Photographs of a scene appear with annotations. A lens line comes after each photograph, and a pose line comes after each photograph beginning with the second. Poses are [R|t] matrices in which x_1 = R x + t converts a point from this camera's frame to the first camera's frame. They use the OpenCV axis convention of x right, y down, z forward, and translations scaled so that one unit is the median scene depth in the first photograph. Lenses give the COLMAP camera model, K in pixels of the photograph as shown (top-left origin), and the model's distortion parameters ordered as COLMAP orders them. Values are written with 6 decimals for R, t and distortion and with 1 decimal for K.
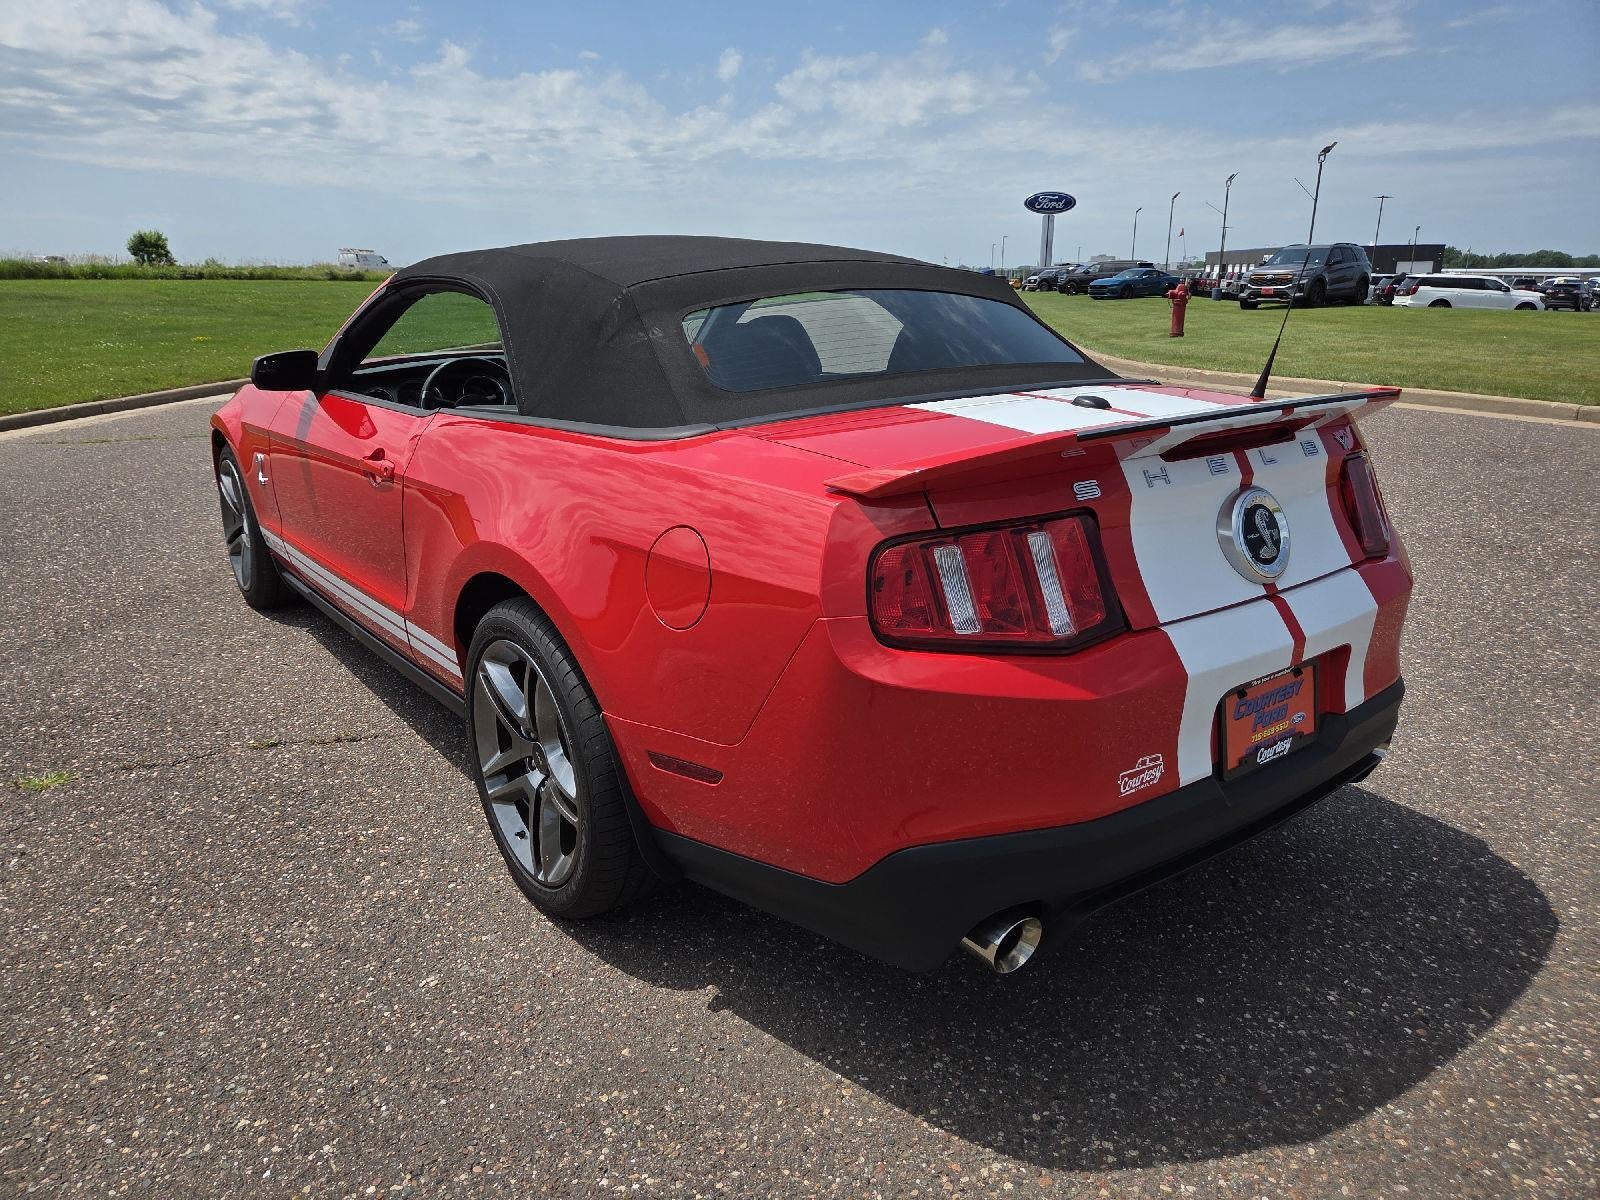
lens RADIAL K [[1082.0, 0, 787.7], [0, 1082.0, 595.0], [0, 0, 1]] dist [0.068738, -0.062603]
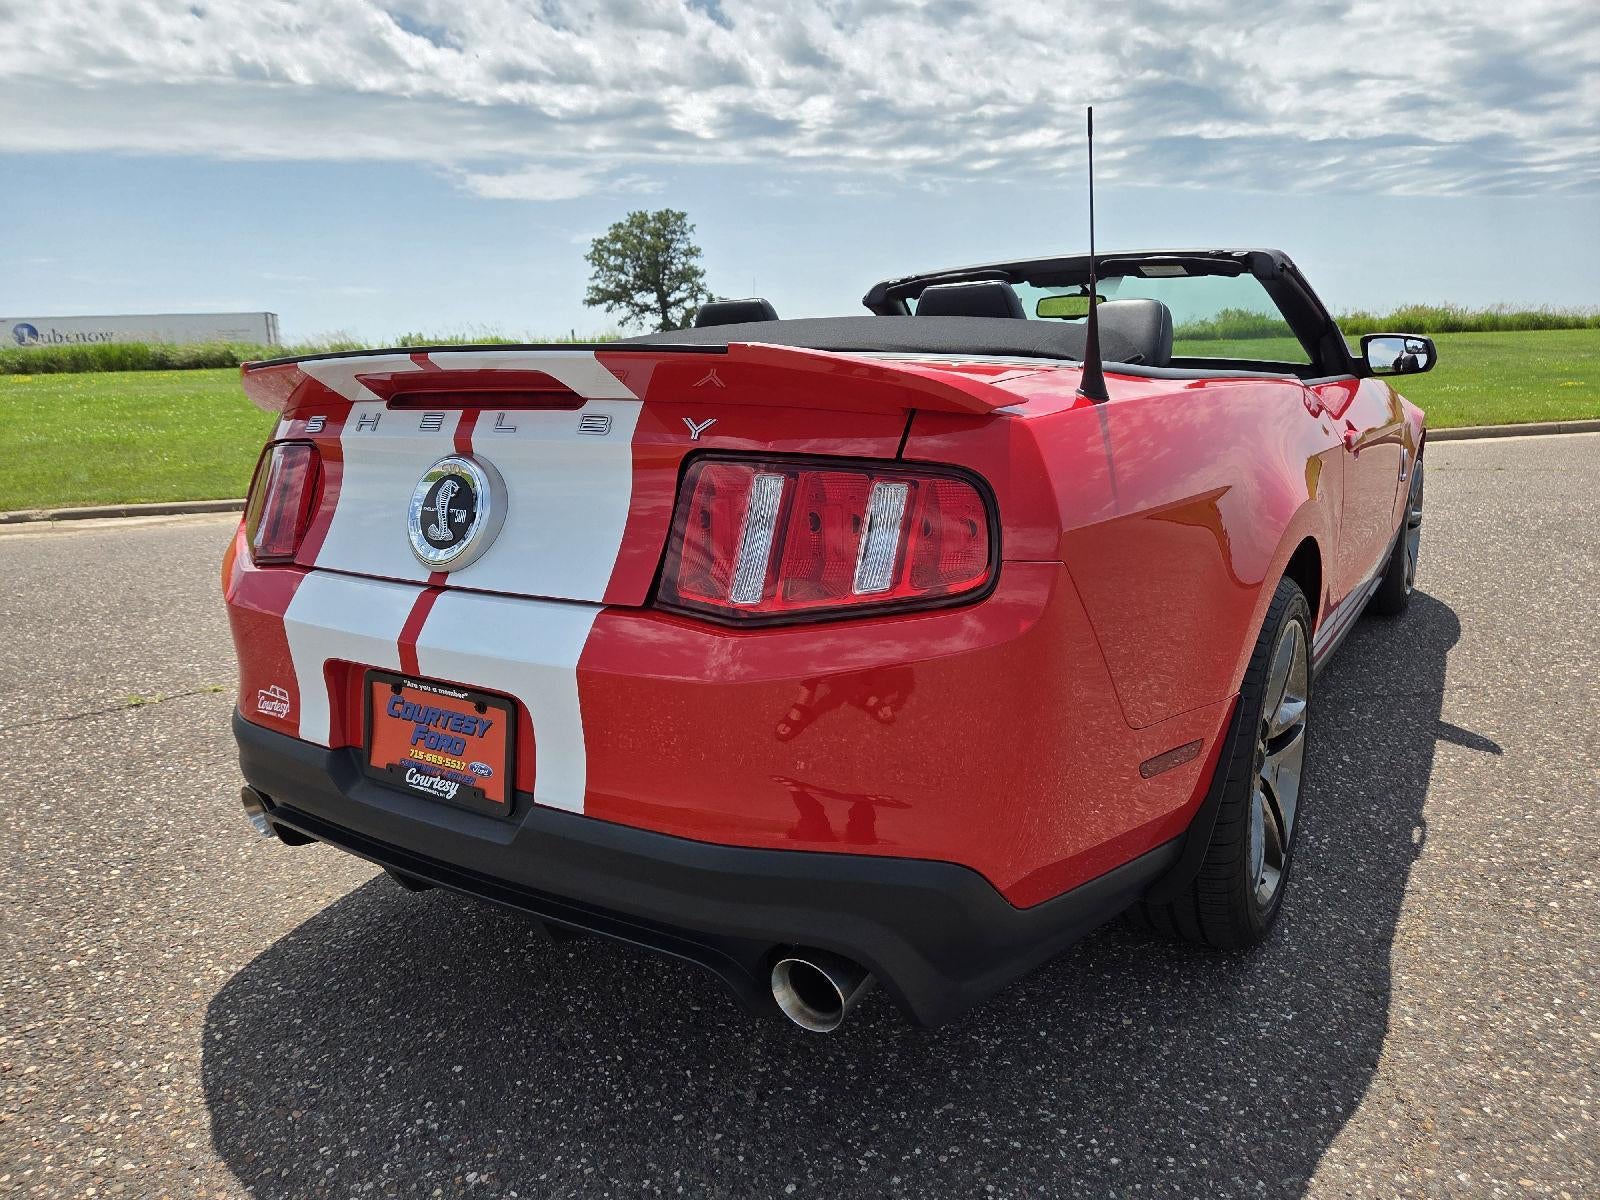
lens RADIAL K [[1082.0, 0, 799.8], [0, 1082.0, 600.8], [0, 0, 1]] dist [0.068738, -0.062603]
pose [[0.326759, 0.198108, -0.924111, 1.175016], [-0.235635, 0.963983, 0.123337, -0.140398], [0.915262, 0.177451, 0.361672, 0.882293]]
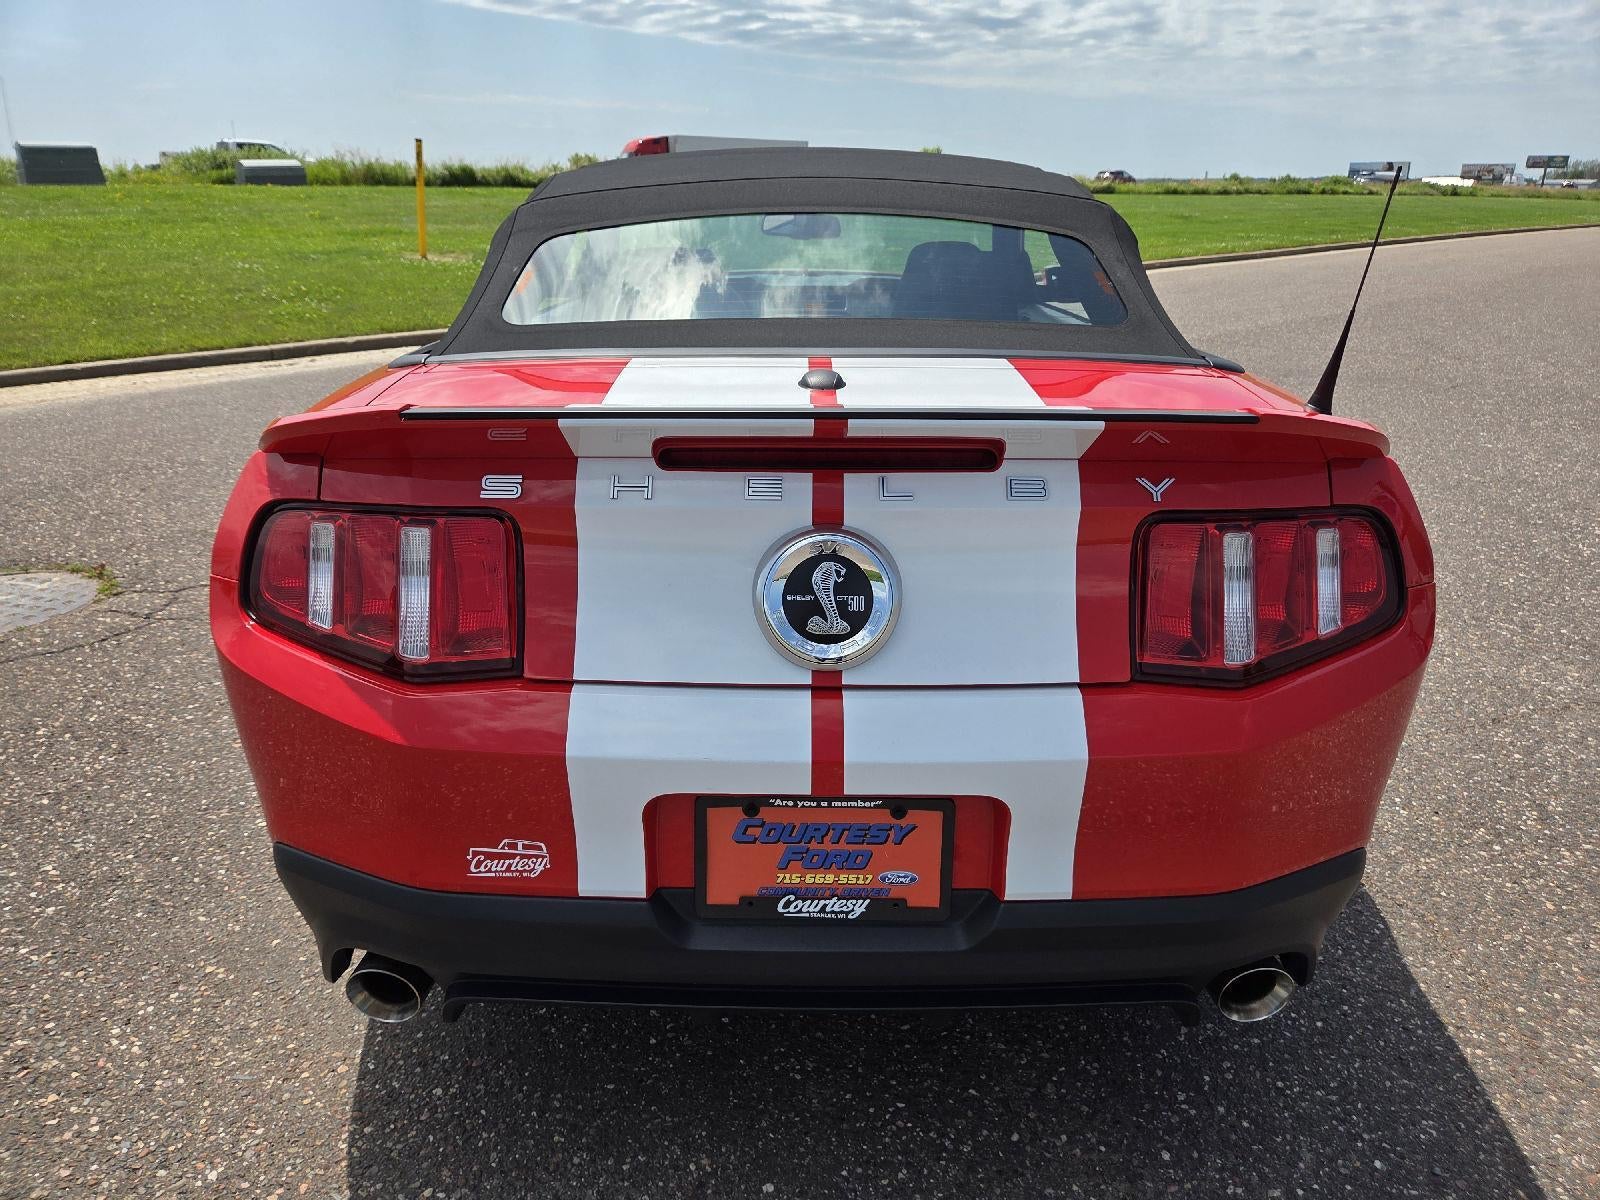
lens RADIAL K [[1082.0, 0, 799.4], [0, 1082.0, 610.0], [0, 0, 1]] dist [0.068738, -0.062603]
pose [[0.793066, 0.225877, -0.565708, 0.737832], [-0.177960, 0.974105, 0.139460, -0.128128], [0.582560, -0.009928, 0.812727, 0.406722]]
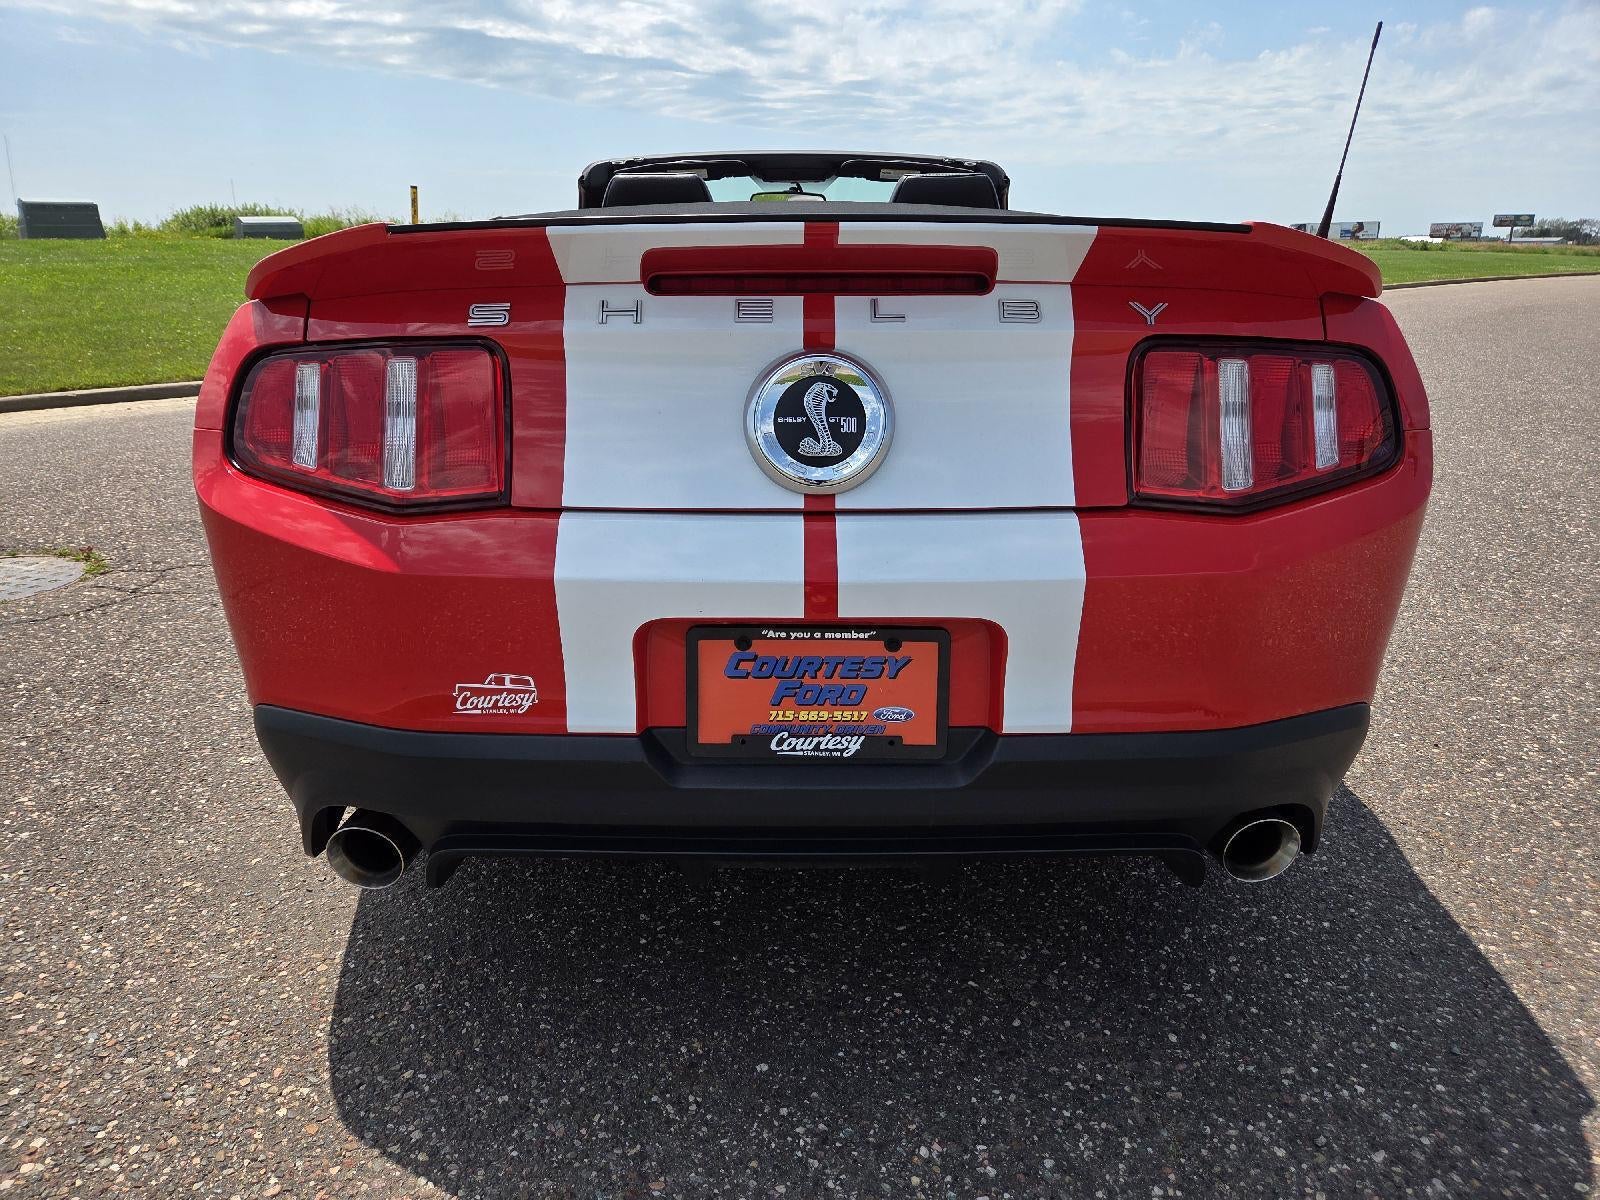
lens RADIAL K [[1082.0, 0, 793.9], [0, 1082.0, 598.7], [0, 0, 1]] dist [0.068738, -0.062603]
pose [[0.796754, 0.186983, -0.574649, 0.759258], [-0.172188, 0.981752, 0.080709, 0.001010], [0.579254, 0.034643, 0.814411, 0.414252]]
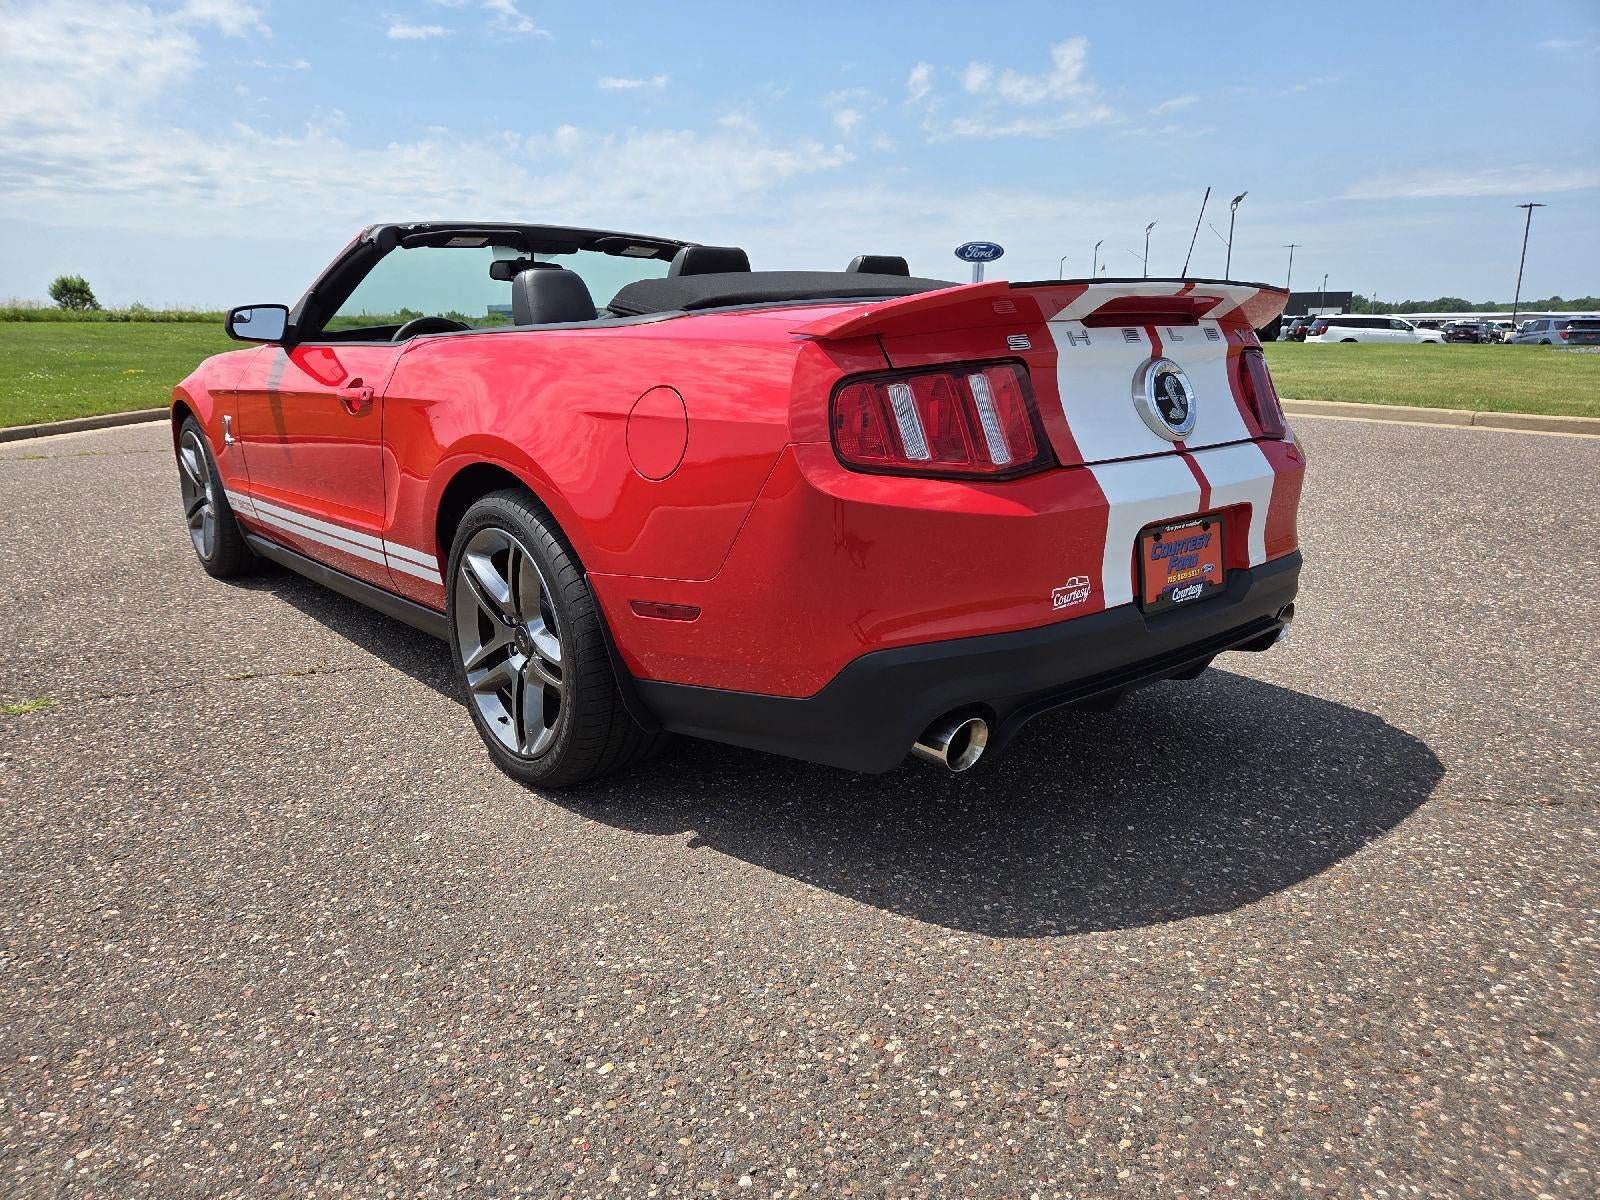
lens RADIAL K [[1082.0, 0, 791.8], [0, 1082.0, 595.7], [0, 0, 1]] dist [0.068738, -0.062603]
pose [[0.998243, -0.016653, 0.056856, -0.025973], [0.018989, 0.998987, -0.040792, 0.173322], [-0.056119, 0.041800, 0.997549, -0.093941]]
